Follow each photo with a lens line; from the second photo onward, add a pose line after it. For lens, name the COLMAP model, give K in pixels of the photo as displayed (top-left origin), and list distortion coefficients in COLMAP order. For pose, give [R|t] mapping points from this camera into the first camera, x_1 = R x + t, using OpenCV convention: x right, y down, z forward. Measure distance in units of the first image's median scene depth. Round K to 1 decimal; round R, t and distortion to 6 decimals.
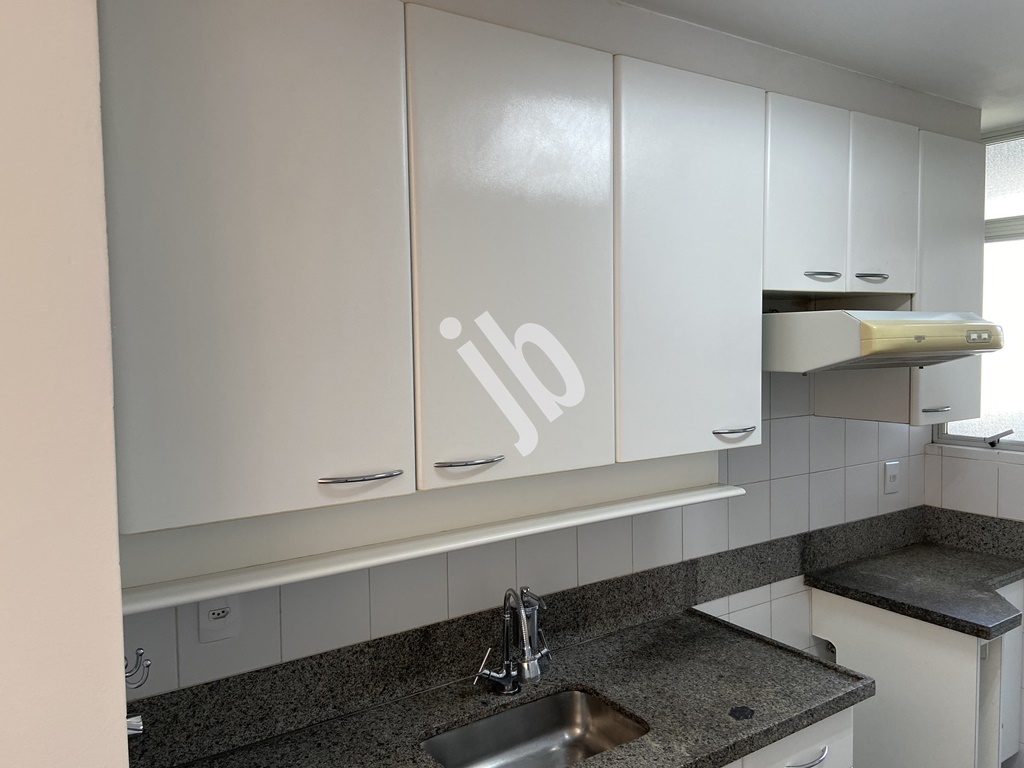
lens RADIAL K [[761.2, 0, 512.0], [0, 761.2, 384.0], [0, 0, 1]] dist [0.124535, -0.131672]
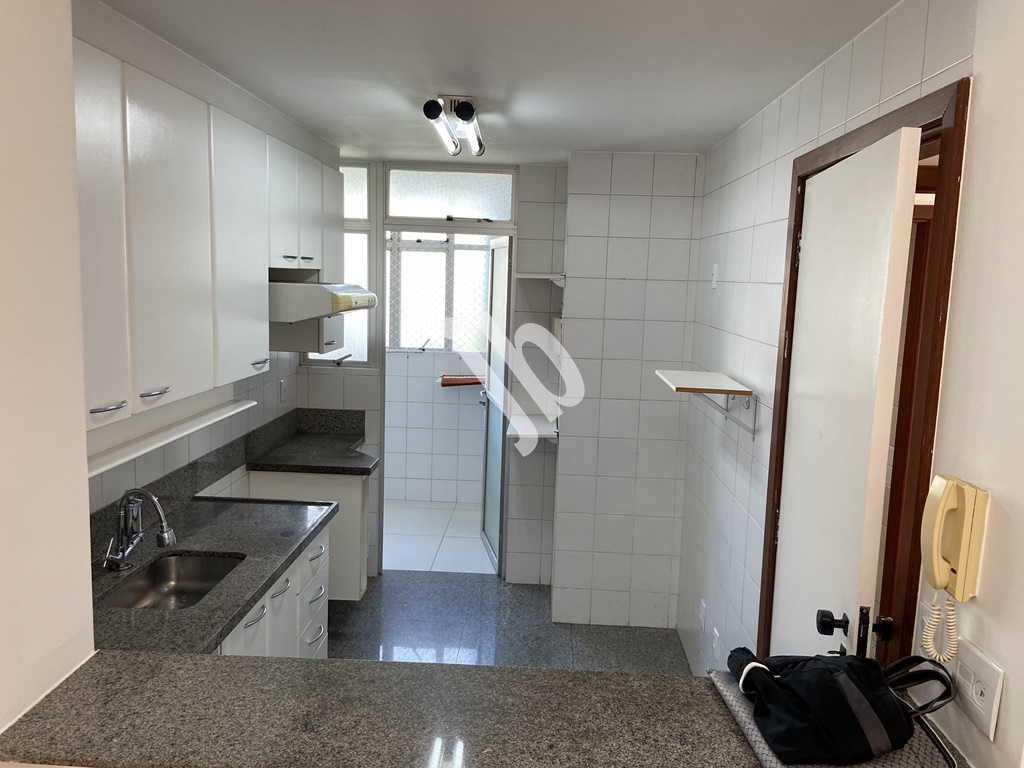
lens RADIAL K [[761.2, 0, 512.0], [0, 761.2, 384.0], [0, 0, 1]] dist [0.124535, -0.131672]
pose [[0.591003, -0.073412, 0.803322, -0.527313], [0.001683, 0.995960, 0.089779, -0.025426], [-0.806668, -0.051708, 0.588739, -0.235606]]
